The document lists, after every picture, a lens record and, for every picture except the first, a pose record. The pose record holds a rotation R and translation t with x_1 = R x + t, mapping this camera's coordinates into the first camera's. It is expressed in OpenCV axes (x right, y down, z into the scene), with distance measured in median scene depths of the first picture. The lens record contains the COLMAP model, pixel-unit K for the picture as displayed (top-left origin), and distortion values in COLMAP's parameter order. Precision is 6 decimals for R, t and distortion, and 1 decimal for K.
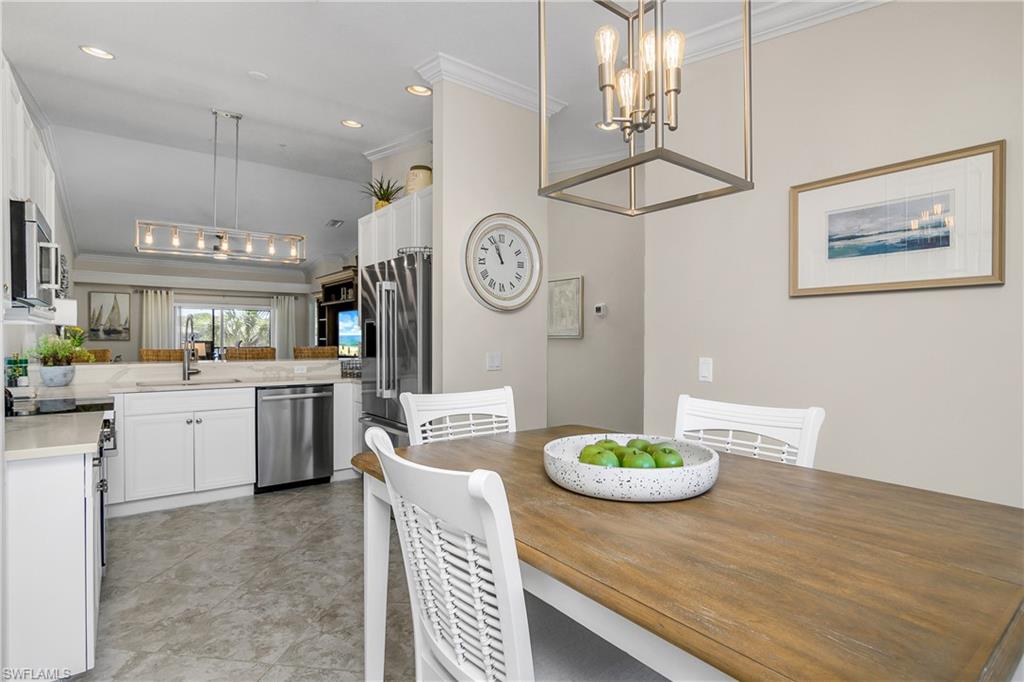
lens RADIAL K [[502.0, 0, 496.9], [0, 502.0, 346.2], [0, 0, 1]] dist [-0.015483, 0.001213]
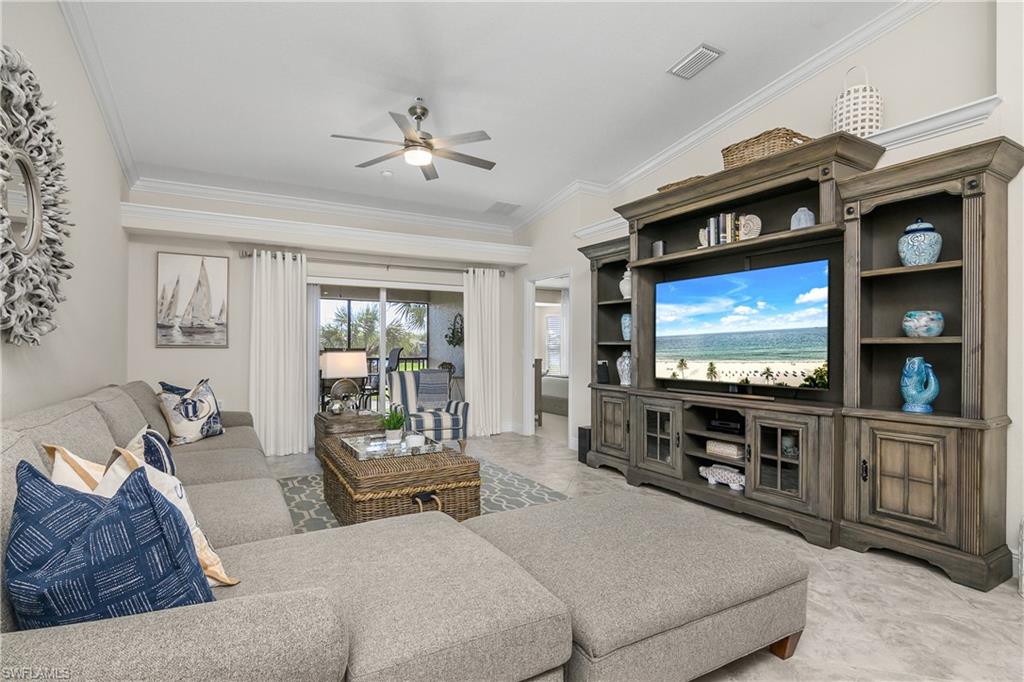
lens RADIAL K [[502.0, 0, 506.8], [0, 502.0, 346.9], [0, 0, 1]] dist [-0.015483, 0.001213]
pose [[0.992030, -0.000191, -0.126002, -0.947361], [-0.001752, 0.999881, -0.015309, -0.009741], [0.125990, 0.015408, 0.991912, 1.286204]]
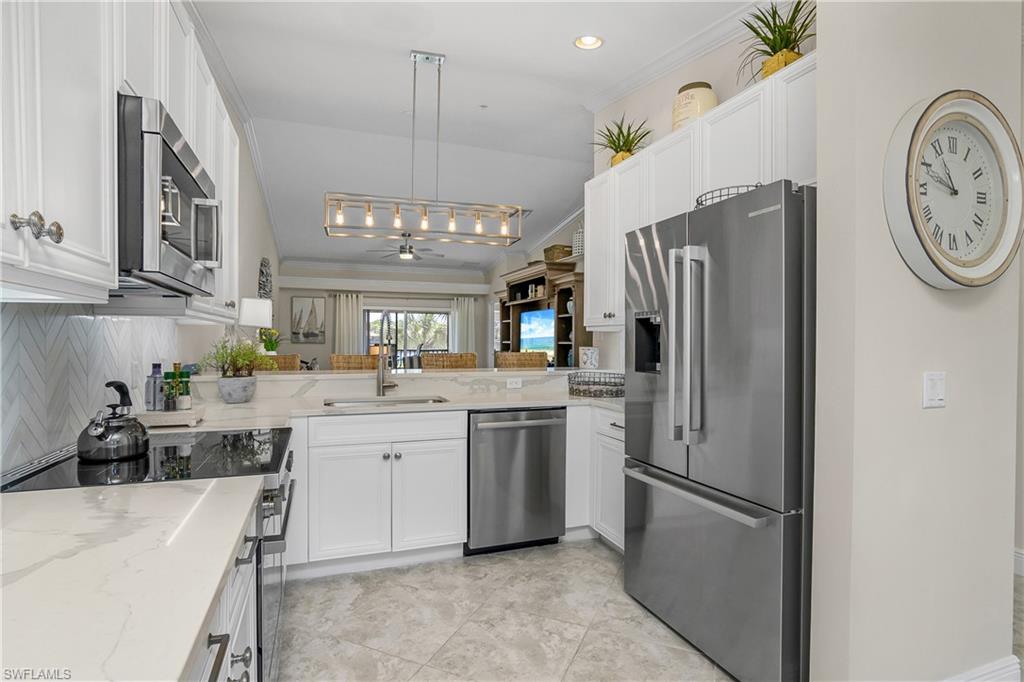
lens RADIAL K [[502.0, 0, 507.5], [0, 502.0, 346.8], [0, 0, 1]] dist [-0.015483, 0.001213]
pose [[0.958183, 0.004416, -0.286123, -0.202699], [-0.005782, 0.999976, -0.003930, -0.005919], [0.286099, 0.005420, 0.958185, 0.296466]]
